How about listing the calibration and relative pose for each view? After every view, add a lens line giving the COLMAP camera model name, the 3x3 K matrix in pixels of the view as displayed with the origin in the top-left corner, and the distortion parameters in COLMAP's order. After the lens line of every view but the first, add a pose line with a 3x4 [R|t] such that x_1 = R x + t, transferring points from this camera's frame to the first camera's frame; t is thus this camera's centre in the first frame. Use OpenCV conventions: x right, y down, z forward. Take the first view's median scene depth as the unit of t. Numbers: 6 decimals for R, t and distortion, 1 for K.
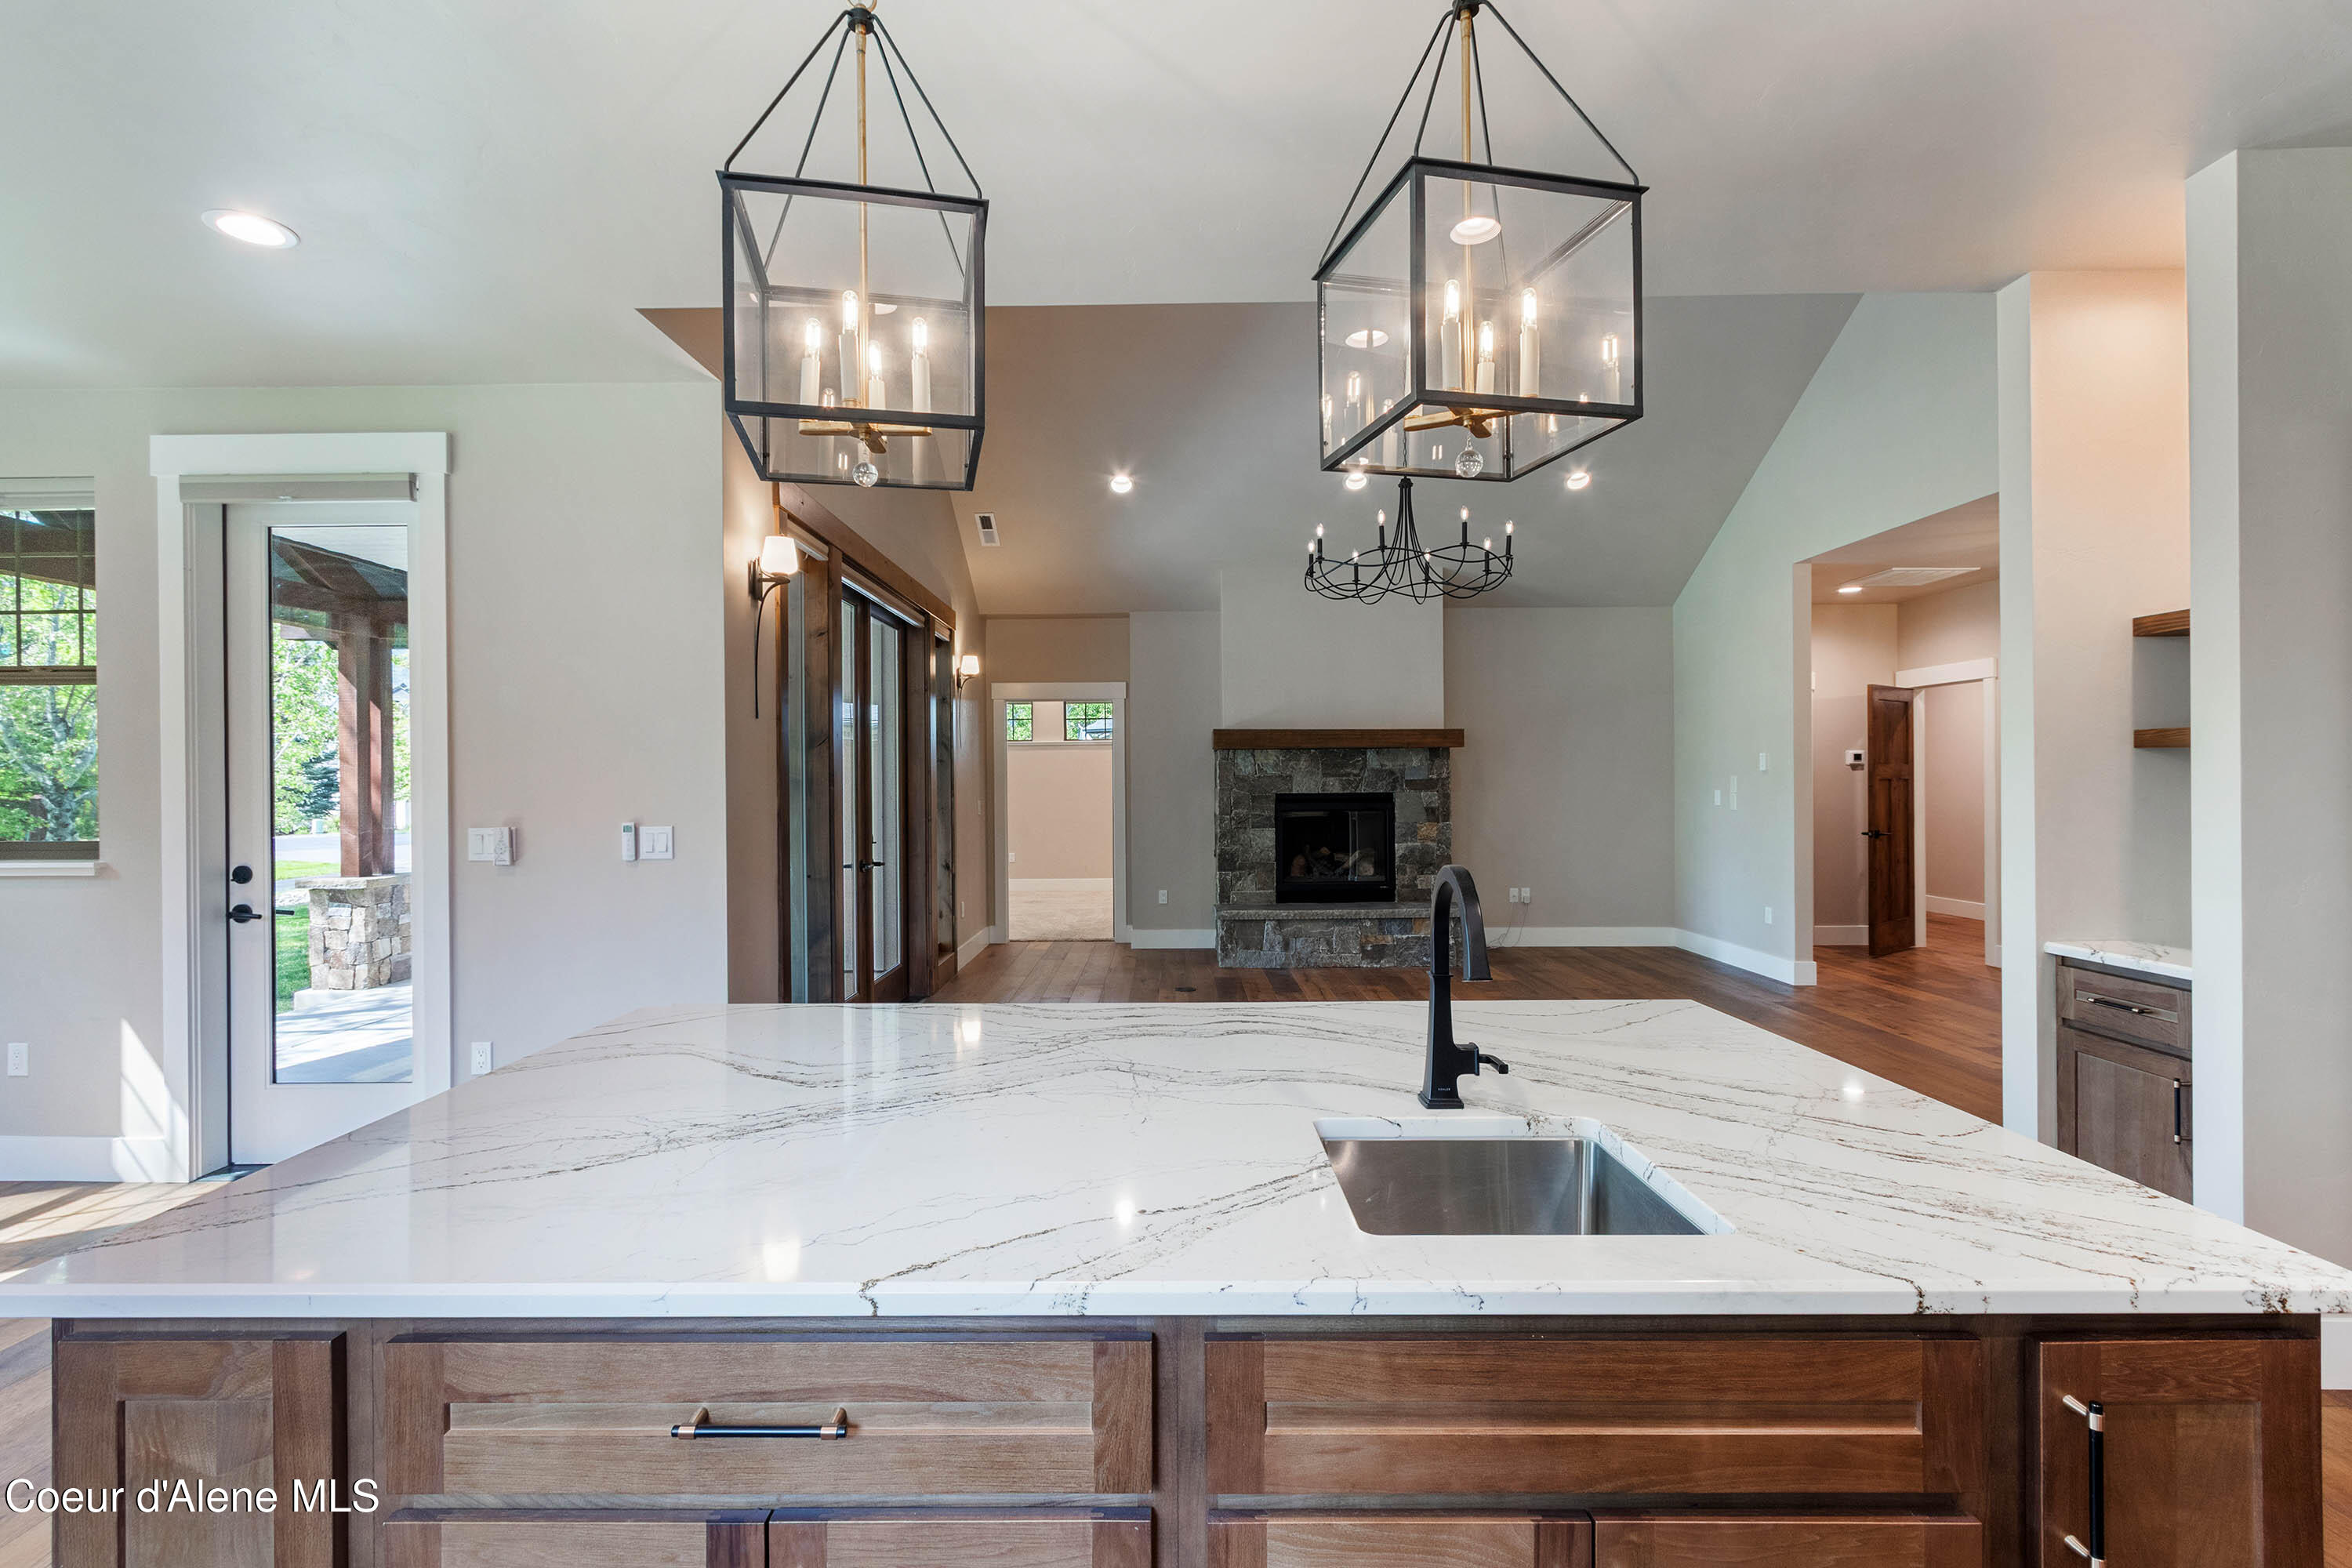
lens RADIAL K [[1094.2, 0, 1163.3], [0, 1094.2, 795.0], [0, 0, 1]] dist [0.007331, -0.001730]
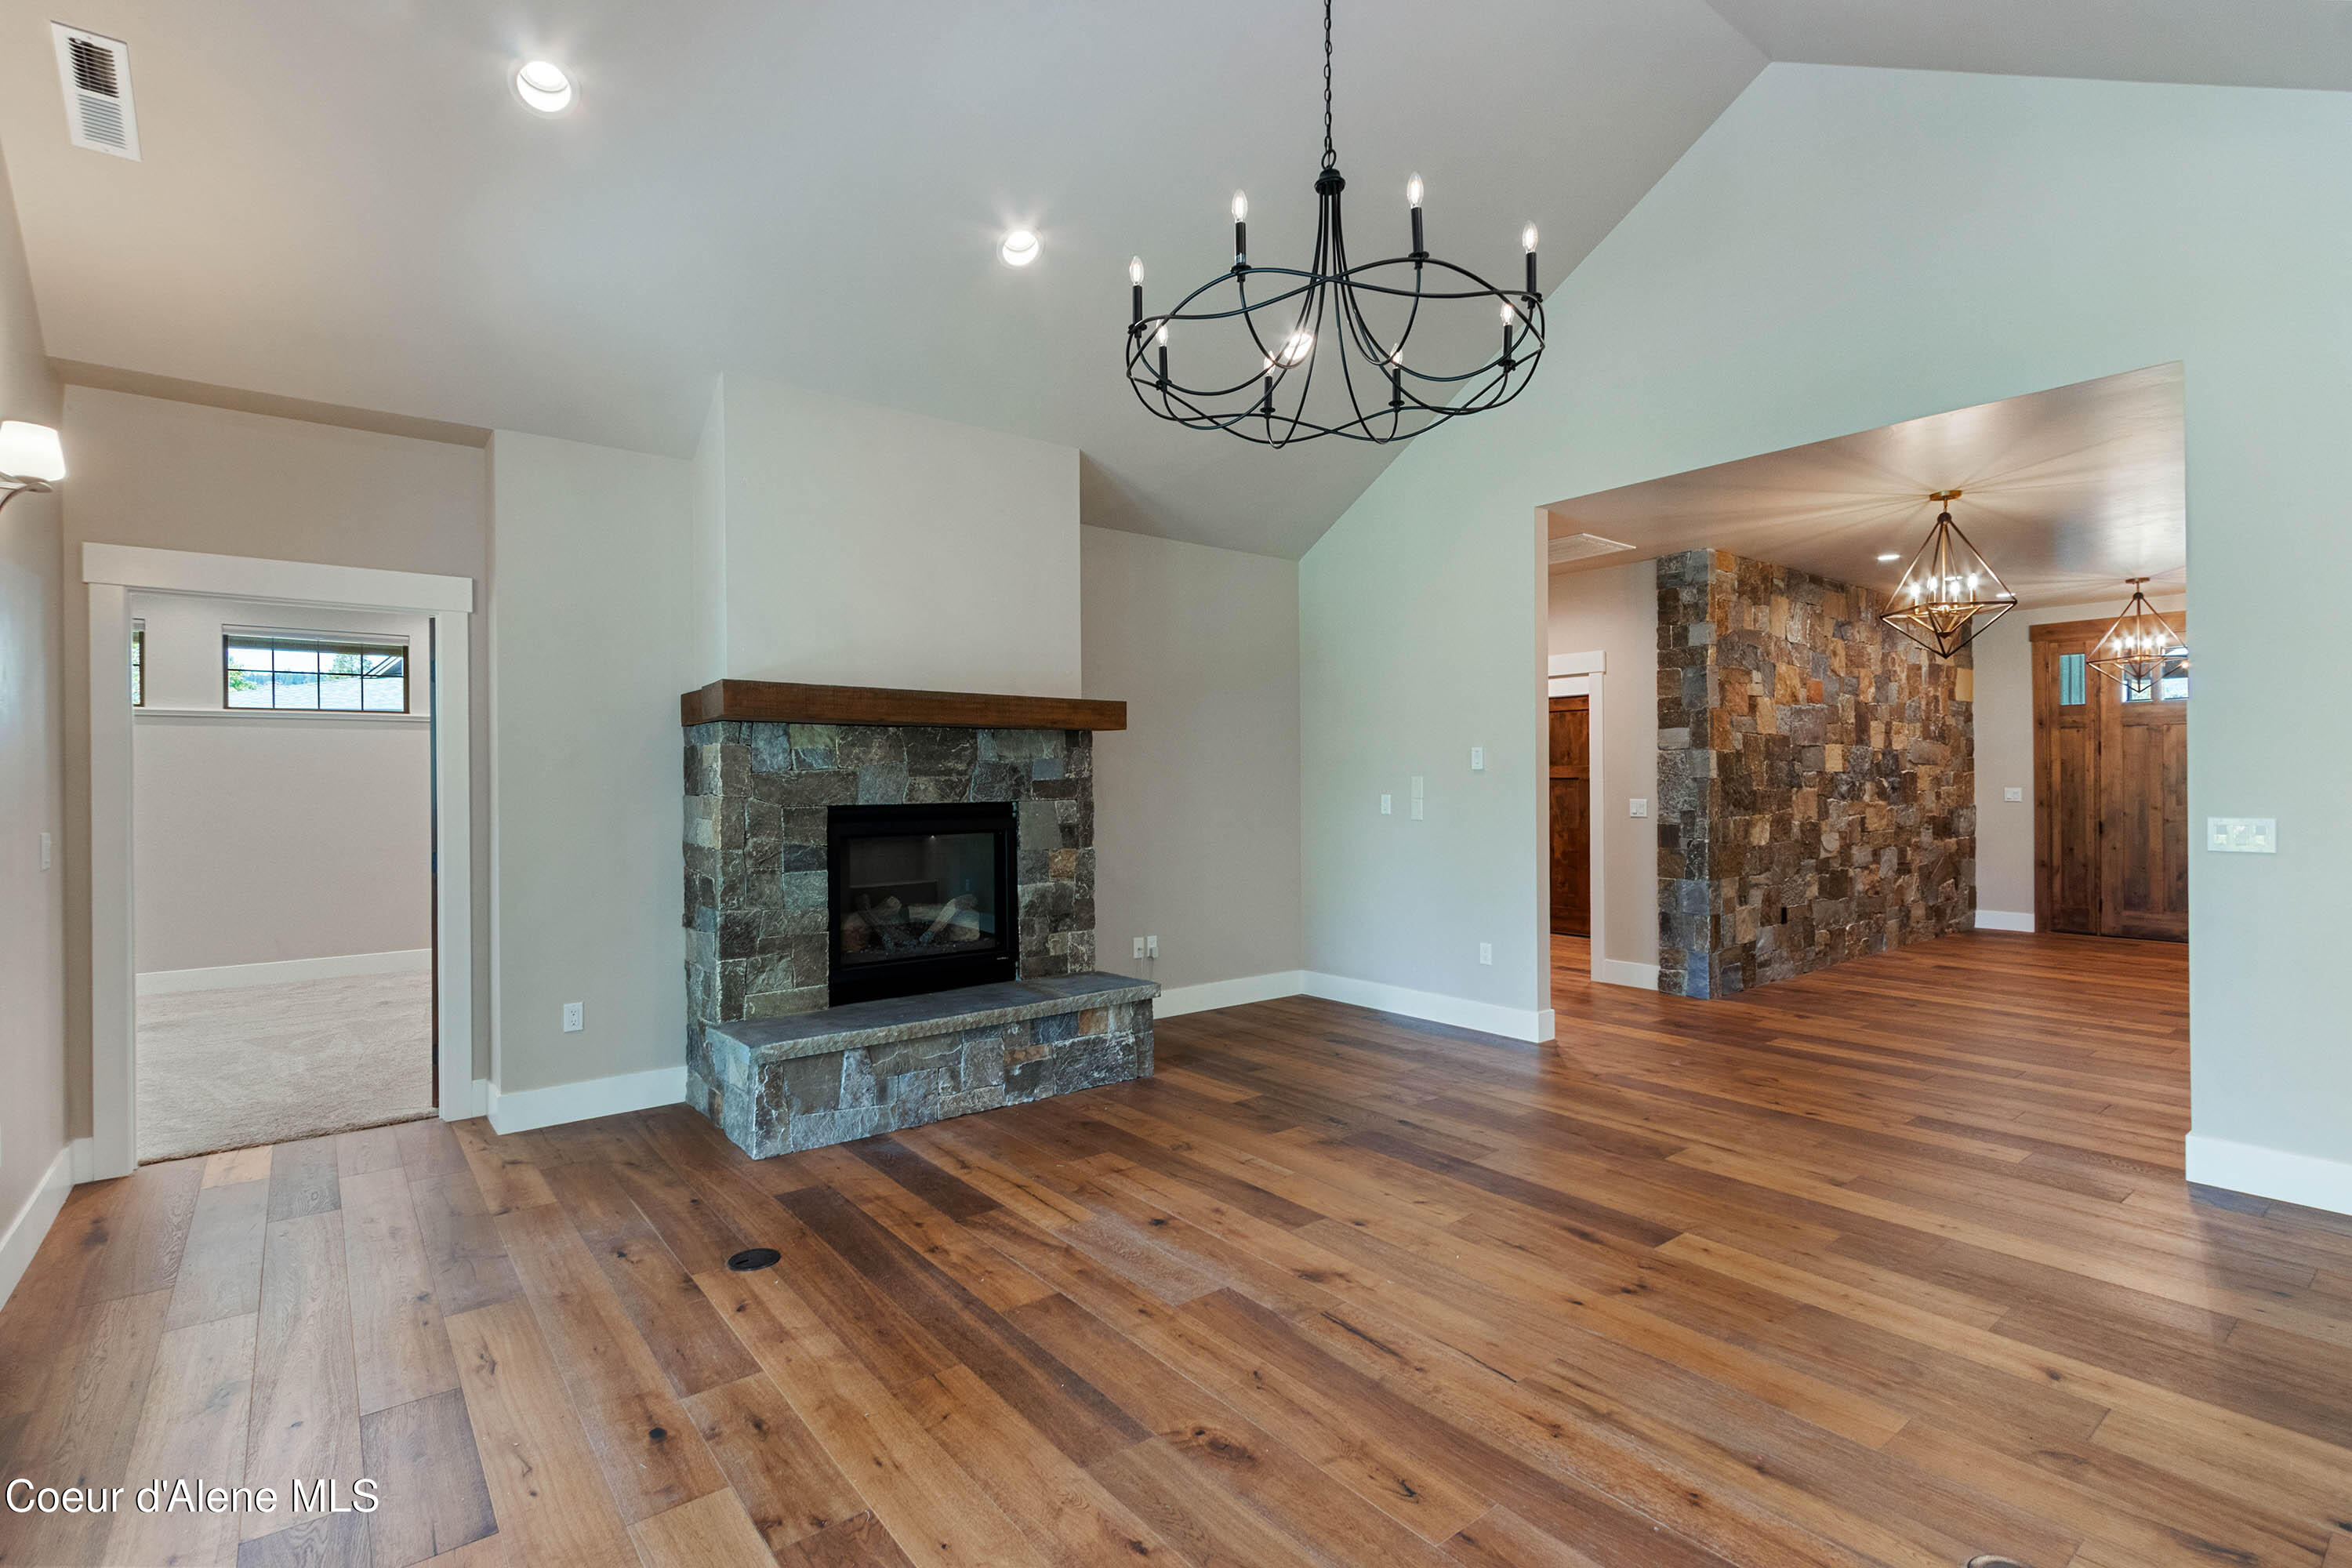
lens RADIAL K [[1094.2, 0, 1161.1], [0, 1094.2, 786.8], [0, 0, 1]] dist [0.007331, -0.001730]
pose [[0.788296, -0.001789, 0.615294, -0.107630], [0.007196, 0.999954, -0.006311, -0.006500], [-0.615254, 0.009402, 0.788273, 0.495954]]
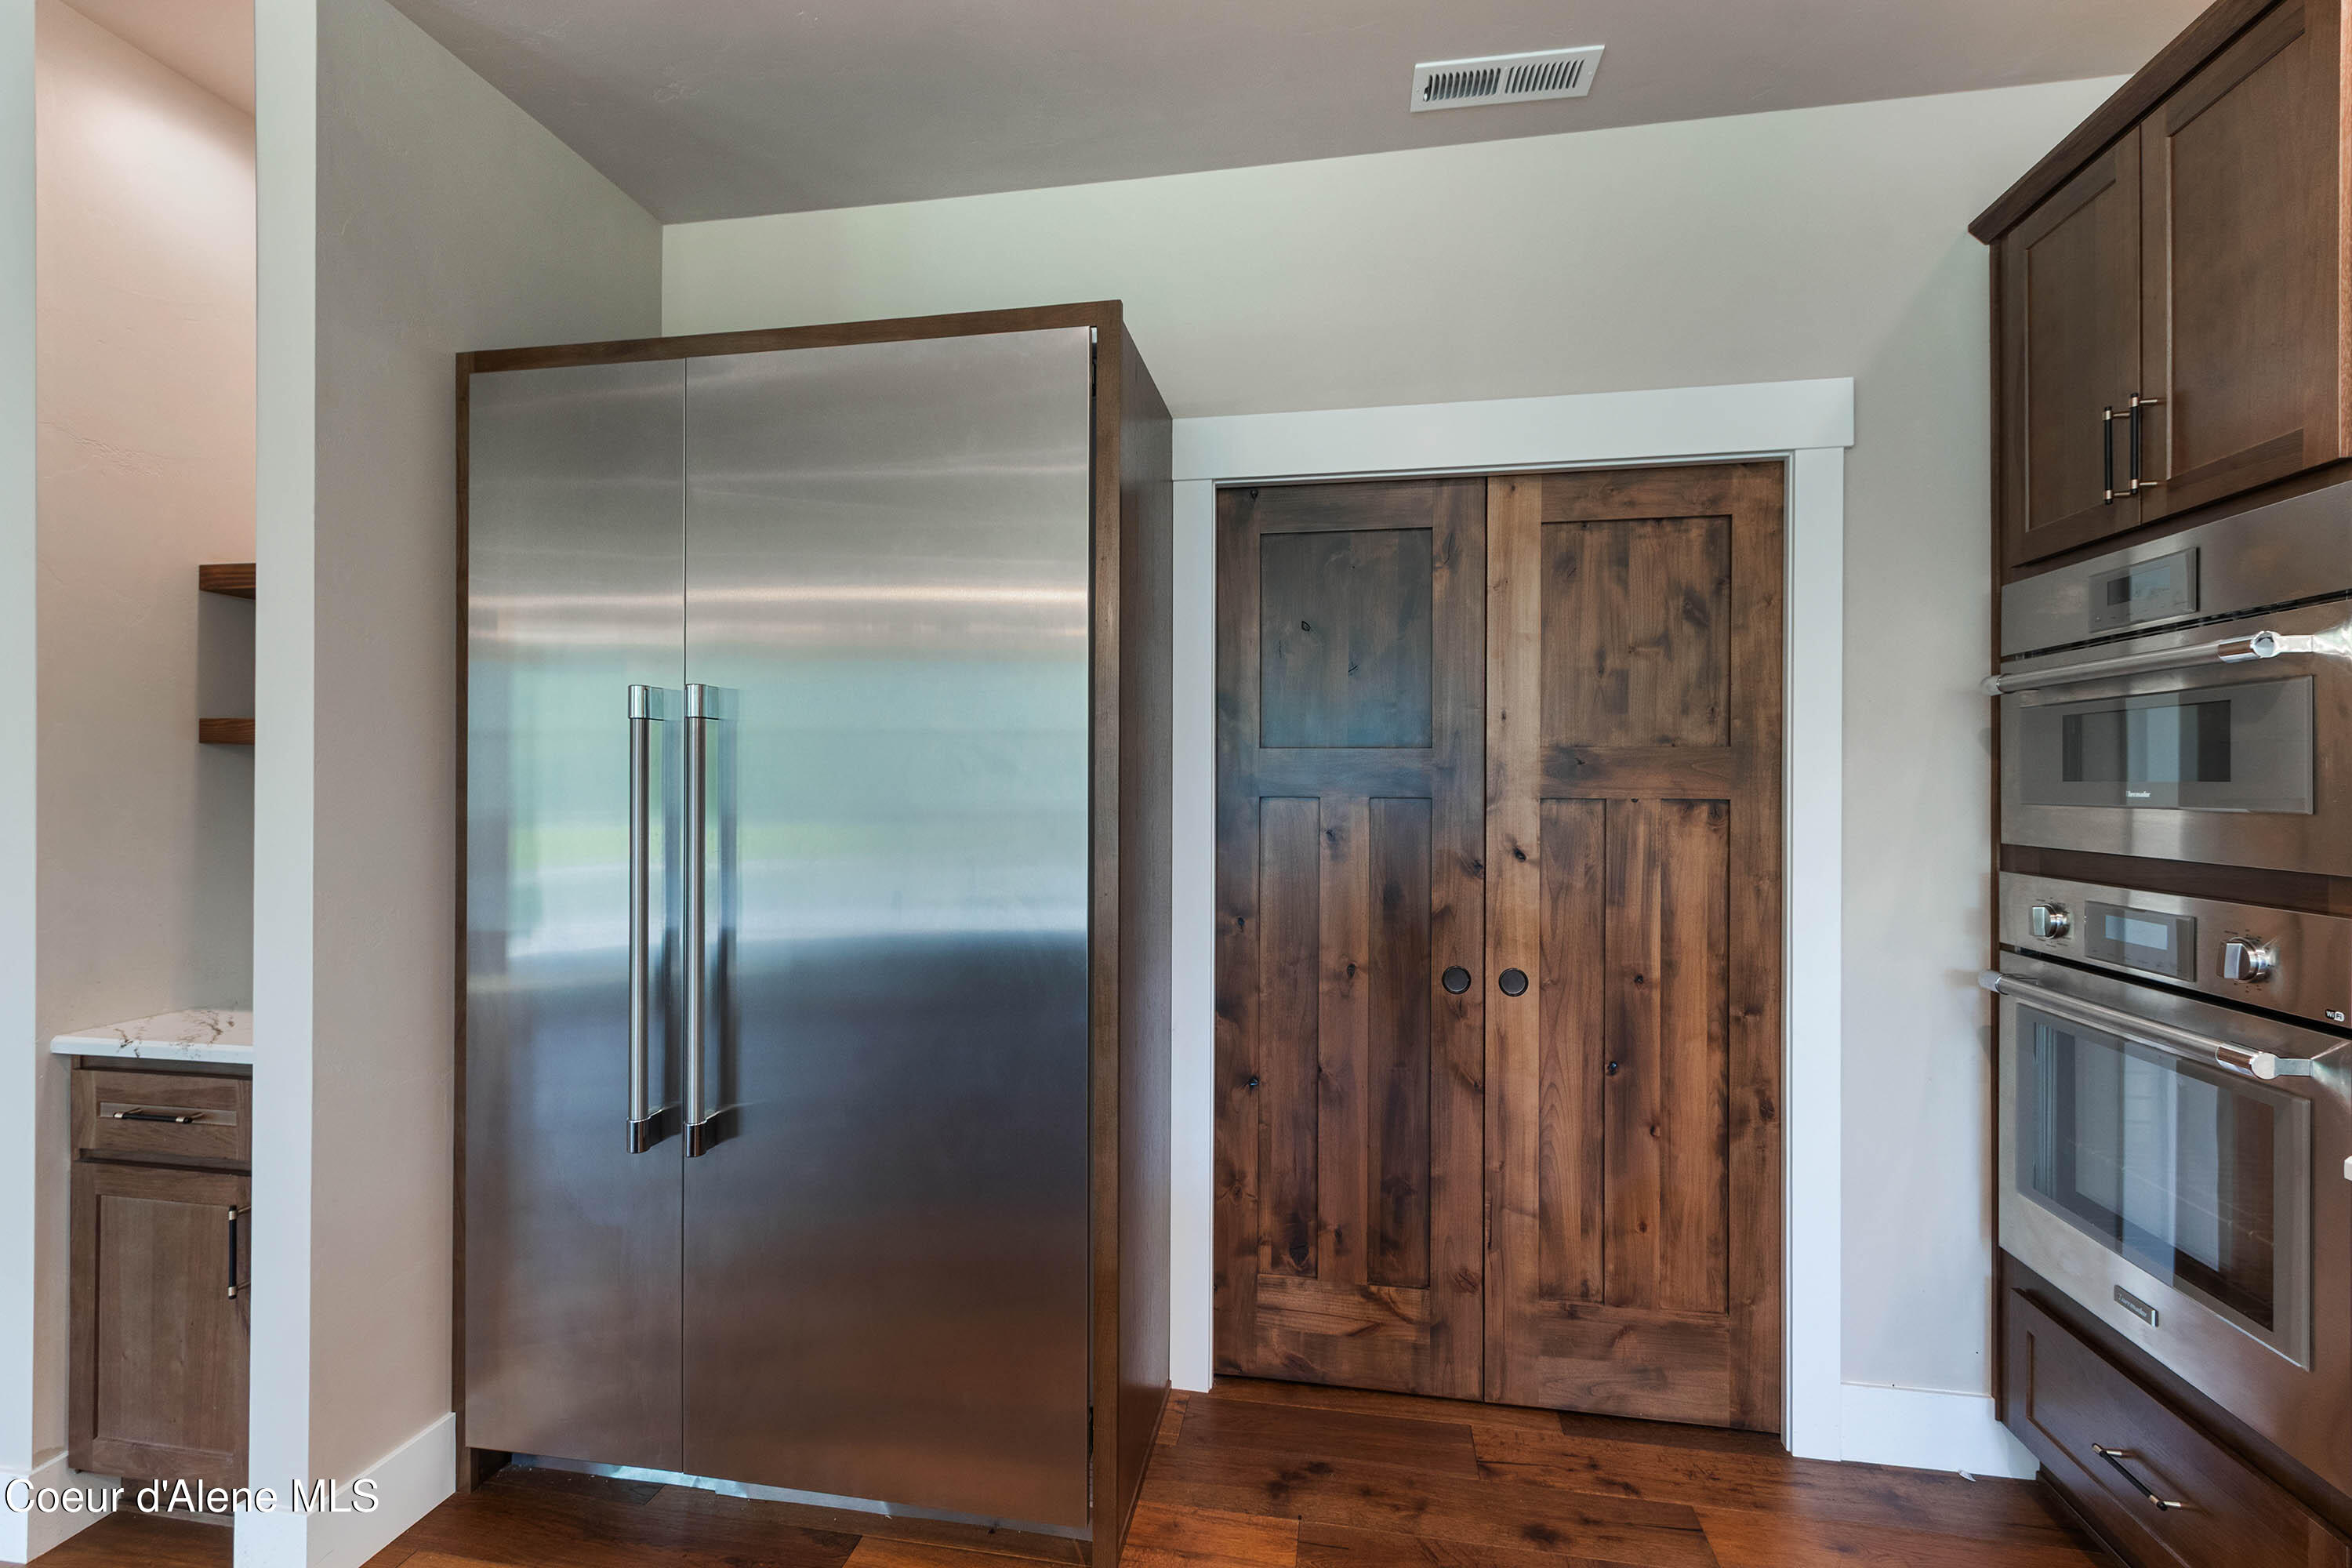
lens RADIAL K [[1094.2, 0, 1152.9], [0, 1094.2, 785.2], [0, 0, 1]] dist [0.007331, -0.001730]
pose [[0.197545, 0.010463, 0.980238, 0.112152], [0.003747, 0.999928, -0.011429, -0.001740], [-0.980287, 0.005931, 0.197491, 0.090213]]
